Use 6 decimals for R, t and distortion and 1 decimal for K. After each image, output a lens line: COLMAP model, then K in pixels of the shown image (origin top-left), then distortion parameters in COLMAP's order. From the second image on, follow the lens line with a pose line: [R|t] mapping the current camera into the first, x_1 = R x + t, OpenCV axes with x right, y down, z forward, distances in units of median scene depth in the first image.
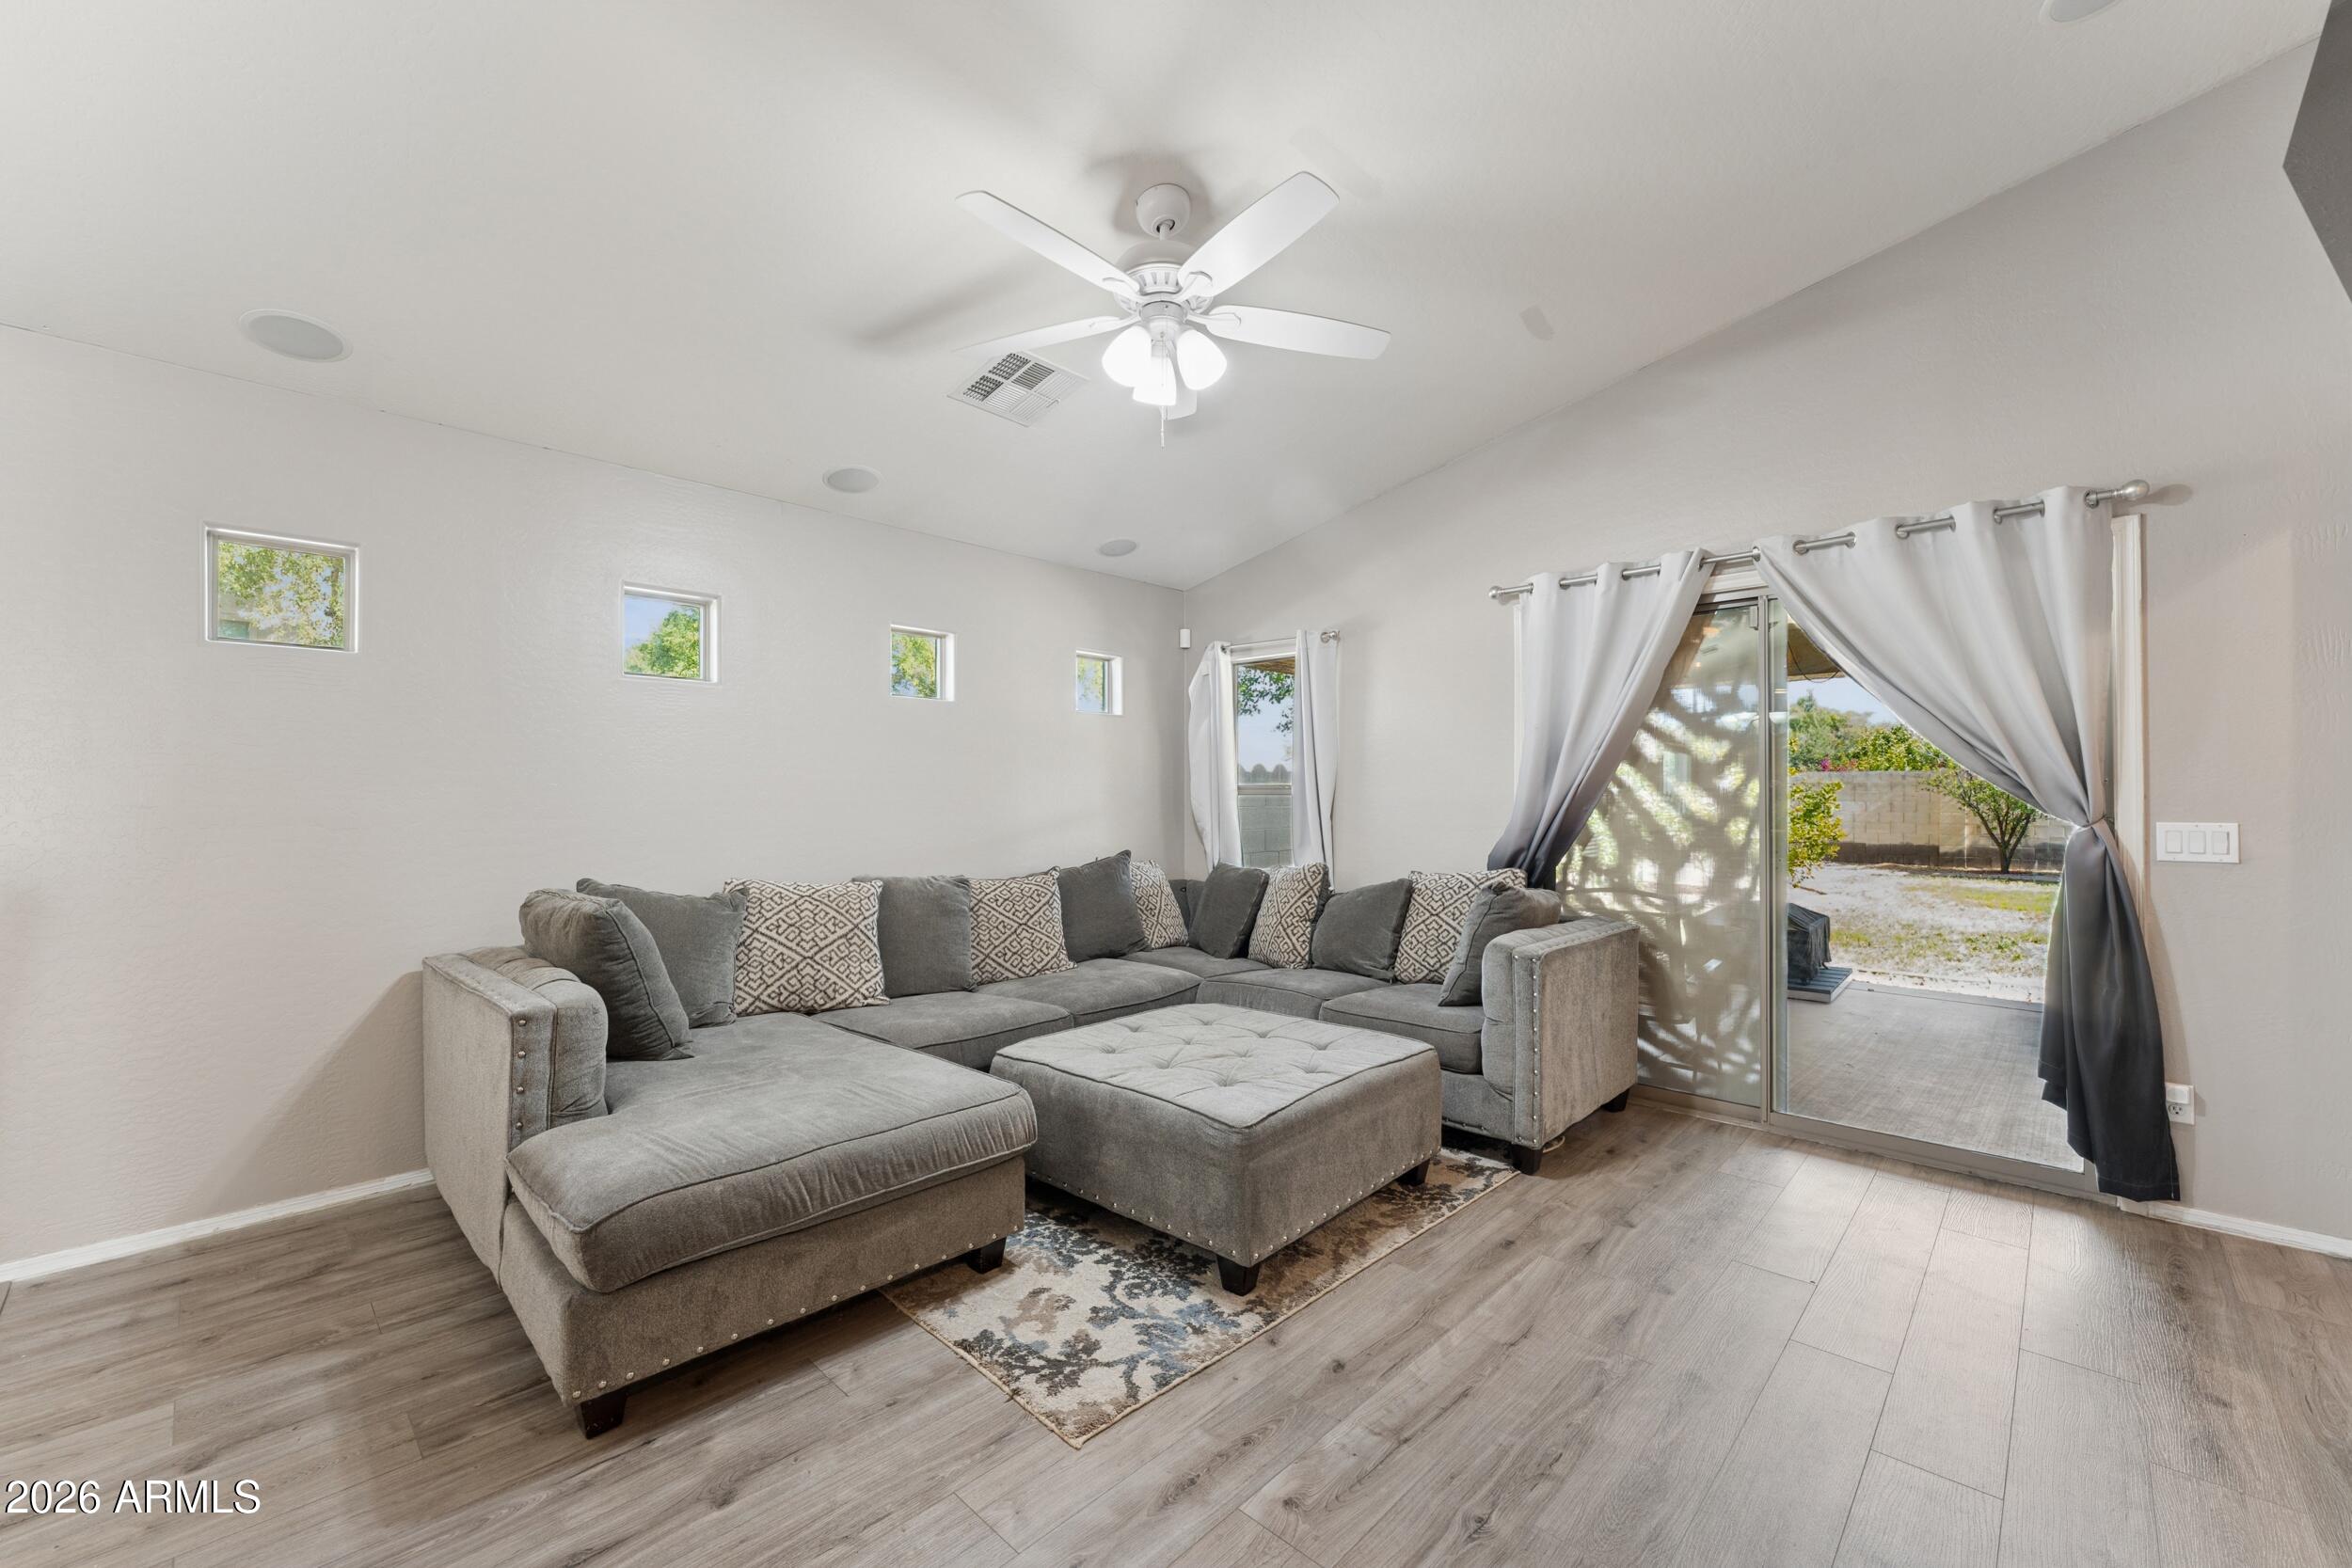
lens RADIAL K [[951.7, 0, 1148.4], [0, 951.7, 786.0], [0, 0, 1]] dist [-0.000486, -0.000830]
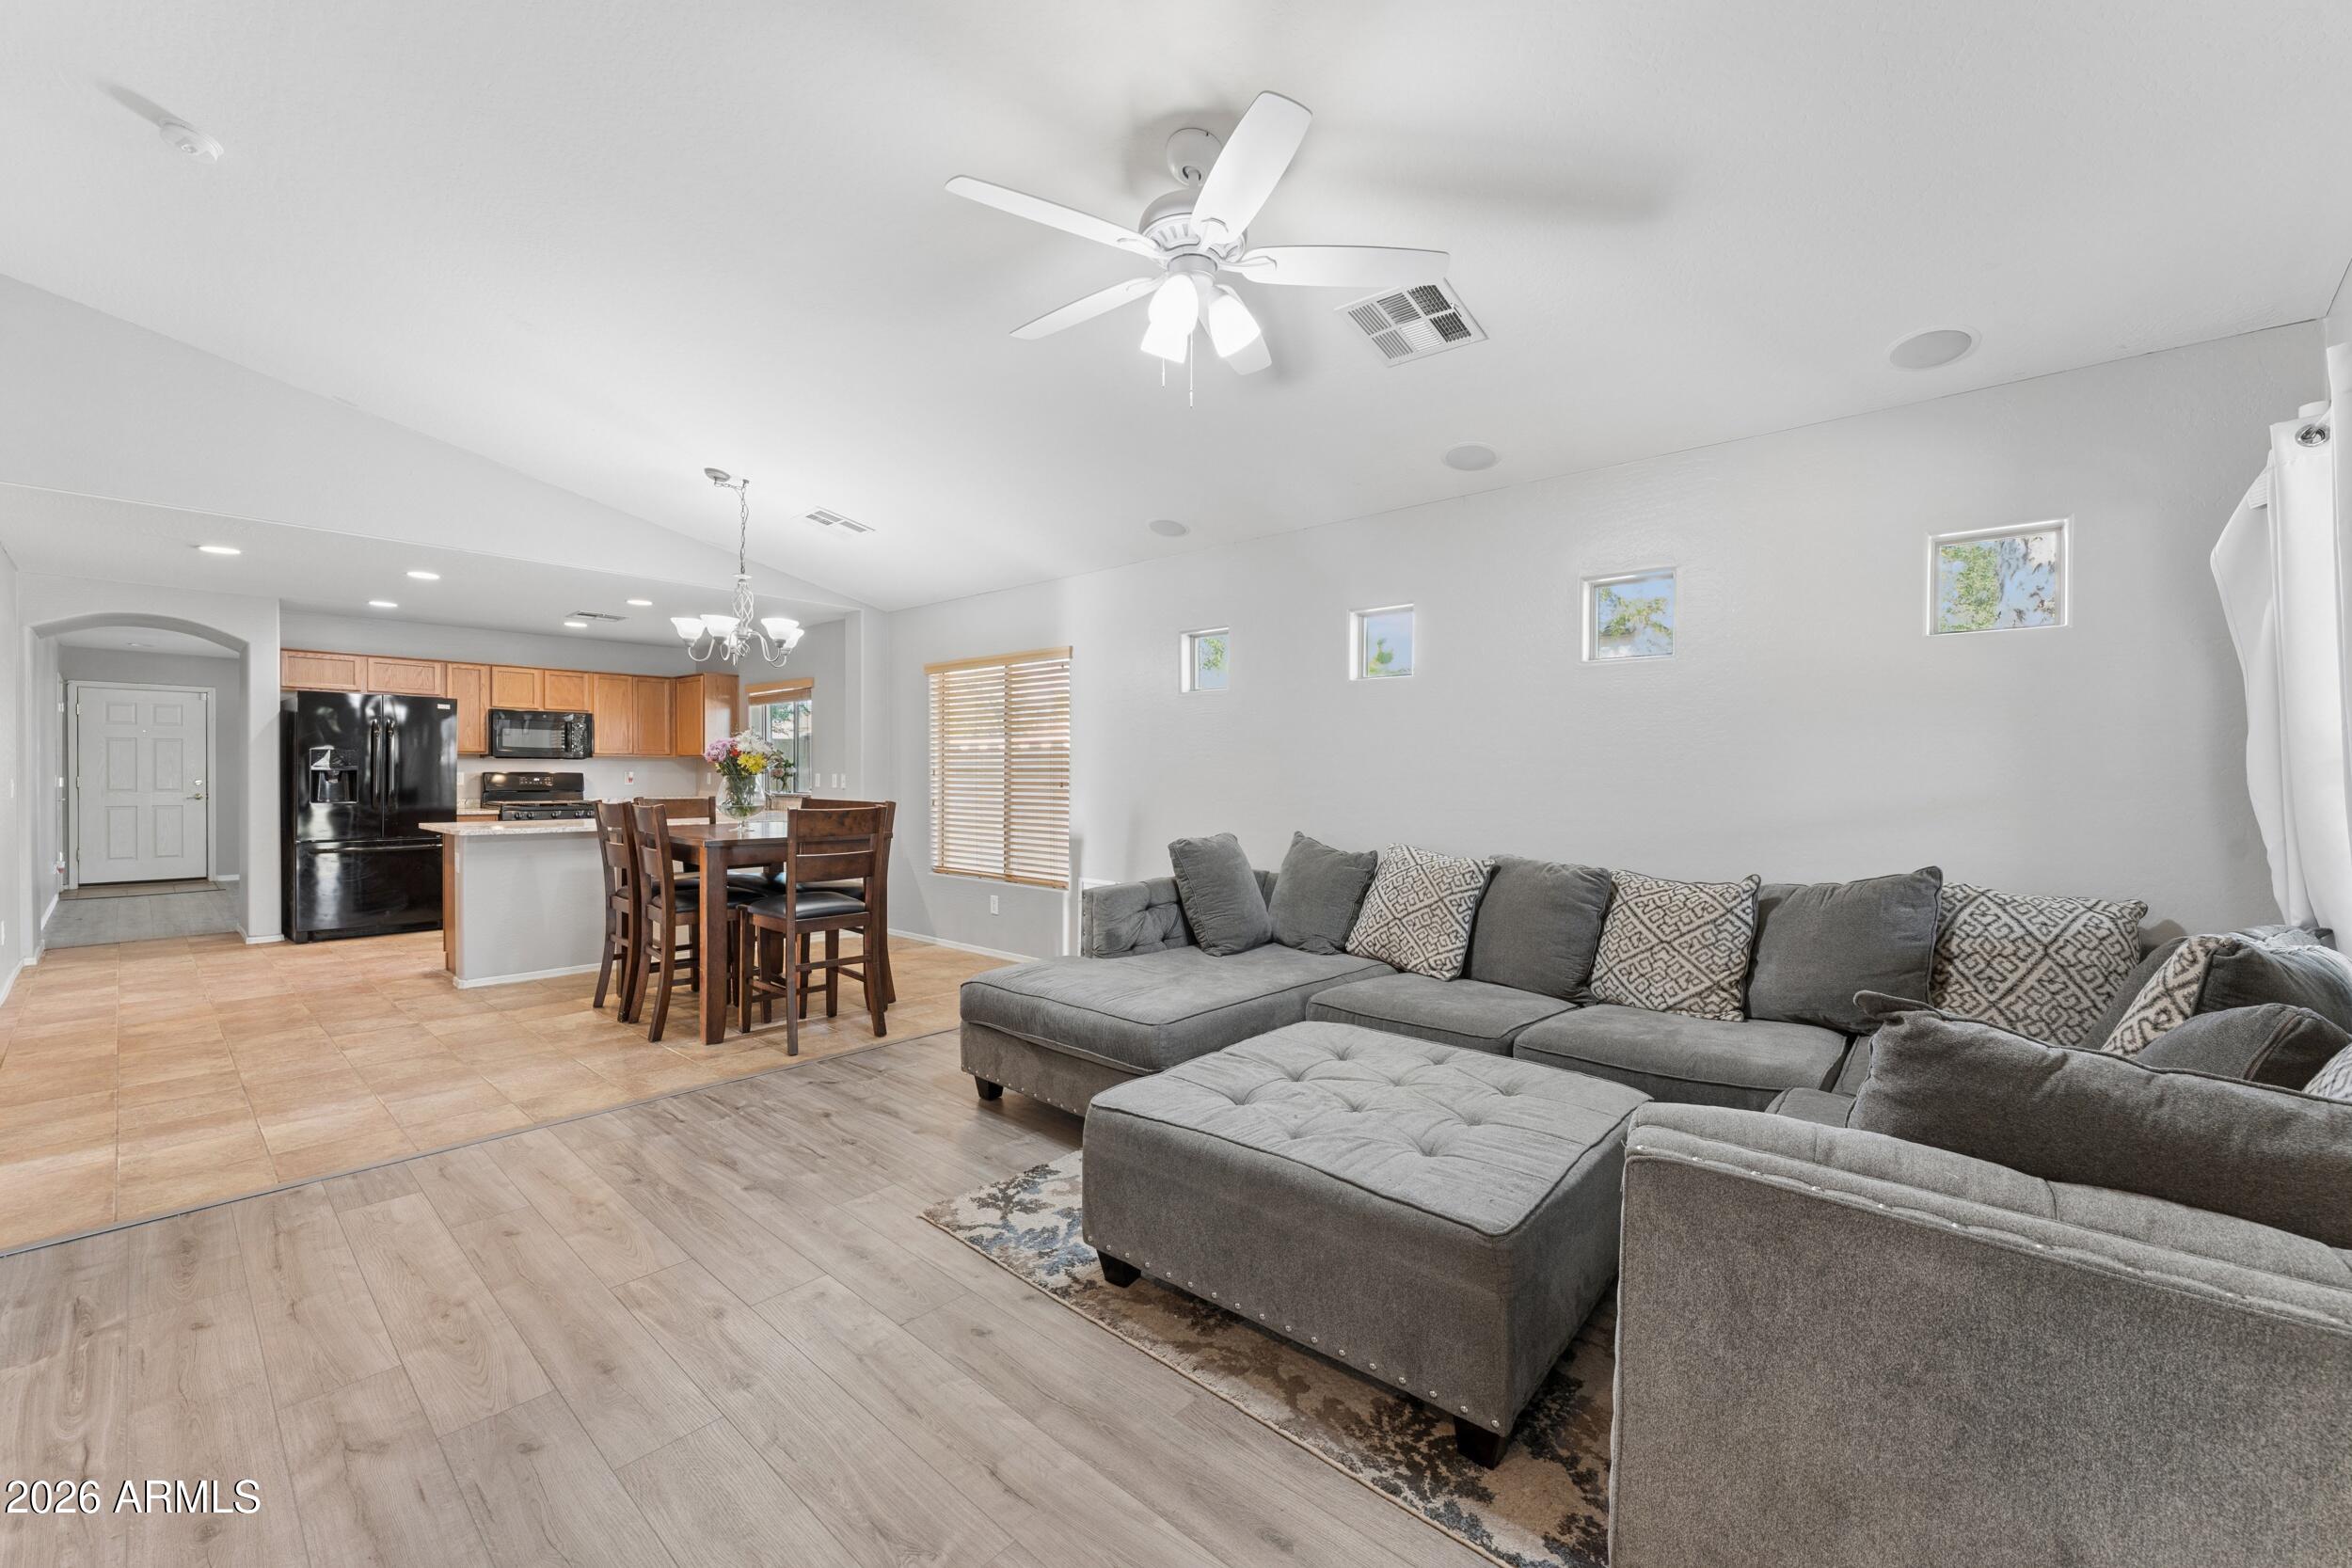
lens RADIAL K [[951.7, 0, 1180.7], [0, 951.7, 777.4], [0, 0, 1]] dist [-0.000486, -0.000830]
pose [[0.040006, 0.000549, -0.999199, 0.893943], [0.004876, 0.999988, 0.000745, 0.019833], [0.999188, -0.004901, 0.040003, 0.868970]]
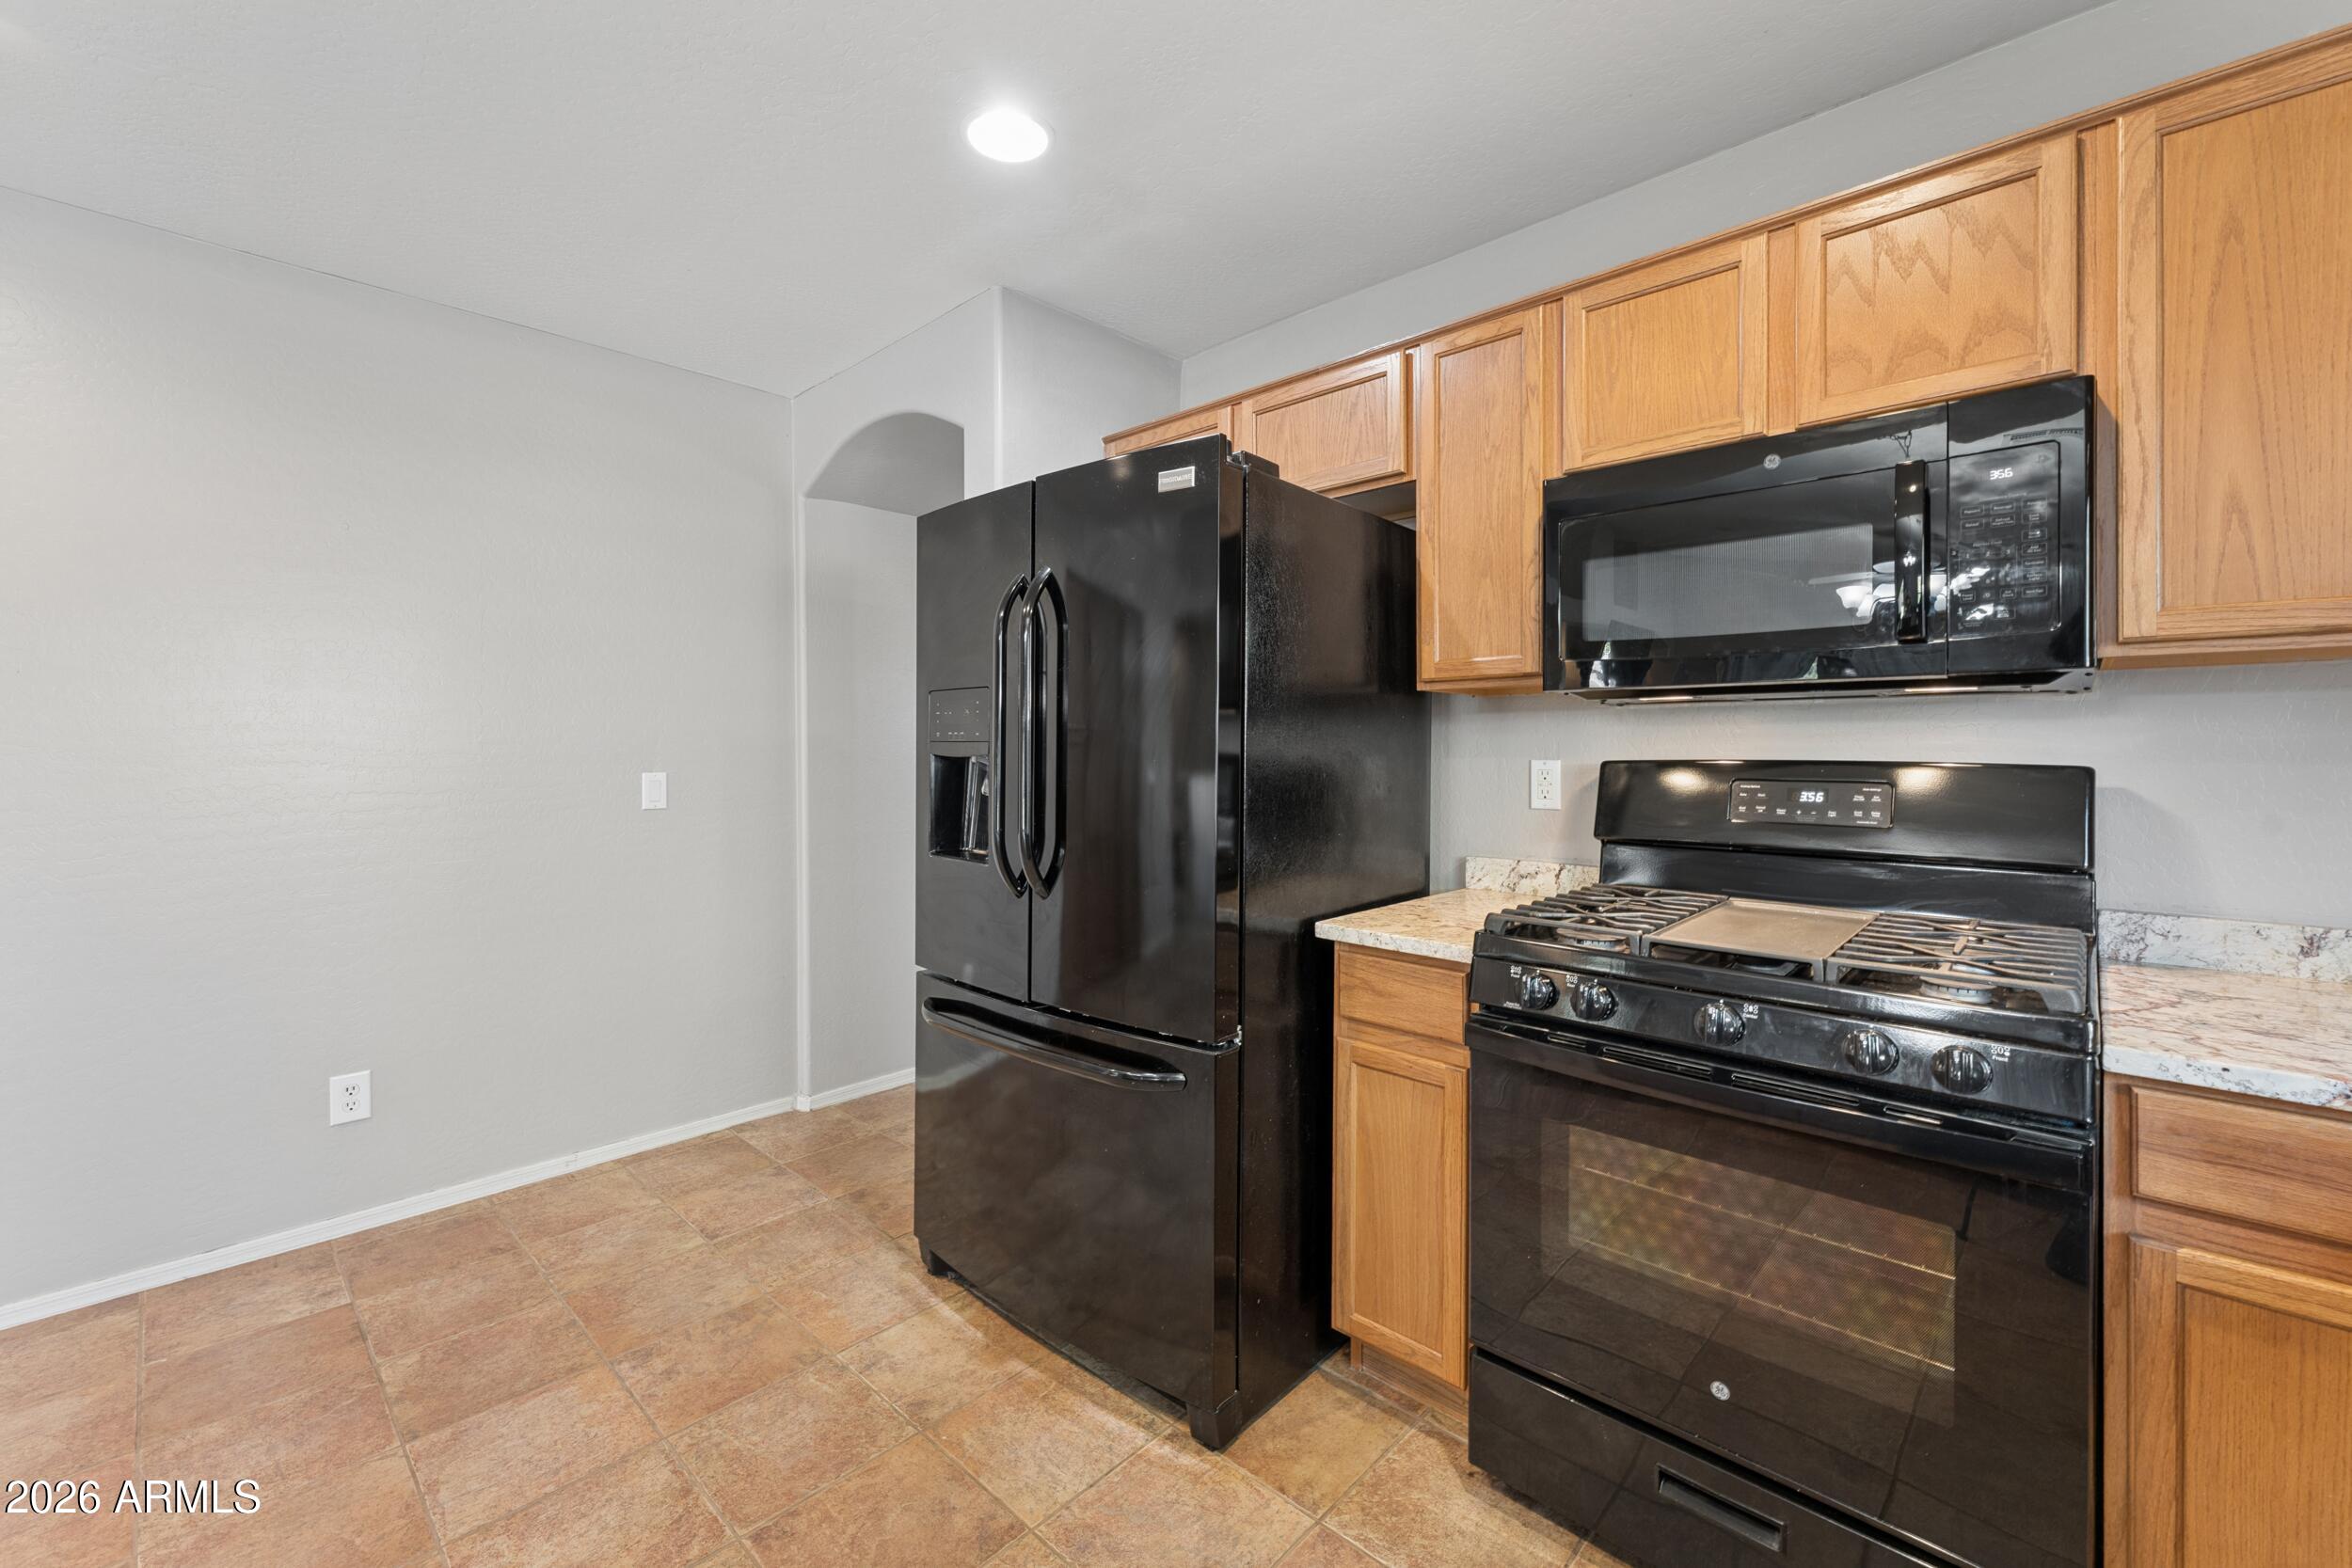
lens RADIAL K [[951.7, 0, 1177.9], [0, 951.7, 758.3], [0, 0, 1]] dist [-0.000486, -0.000830]
pose [[-0.999932, -0.000921, -0.011608, -1.748859], [-0.000892, 0.999996, -0.002495, -0.004317], [0.011611, -0.002484, -0.999930, -0.422165]]
